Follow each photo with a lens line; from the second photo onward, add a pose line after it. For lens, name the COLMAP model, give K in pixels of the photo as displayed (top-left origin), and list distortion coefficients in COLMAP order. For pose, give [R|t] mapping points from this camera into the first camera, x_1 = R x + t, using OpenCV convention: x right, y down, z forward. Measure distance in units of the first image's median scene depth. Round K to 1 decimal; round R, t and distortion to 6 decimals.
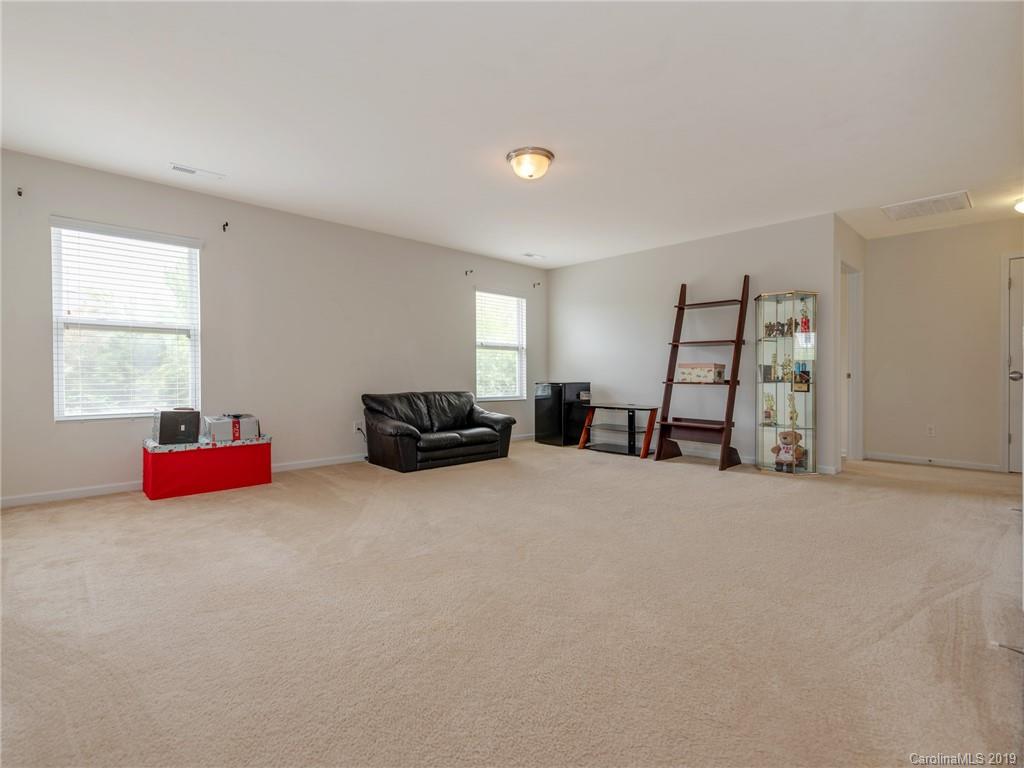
lens RADIAL K [[475.2, 0, 507.8], [0, 475.2, 372.9], [0, 0, 1]] dist [0.010996, -0.000278]
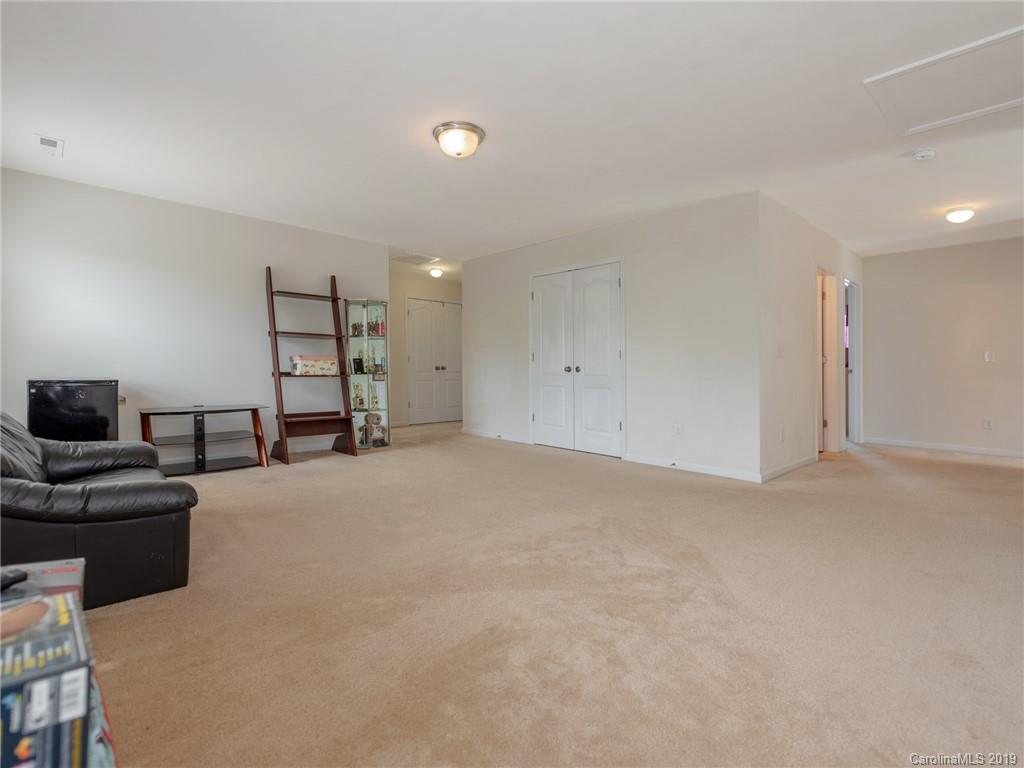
lens RADIAL K [[475.2, 0, 507.8], [0, 475.2, 372.9], [0, 0, 1]] dist [0.010996, -0.000278]
pose [[0.012591, -0.009572, 0.999875, -0.591688], [-0.006241, 0.999934, 0.009651, 0.003395], [-0.999901, -0.006362, 0.012531, 0.592612]]
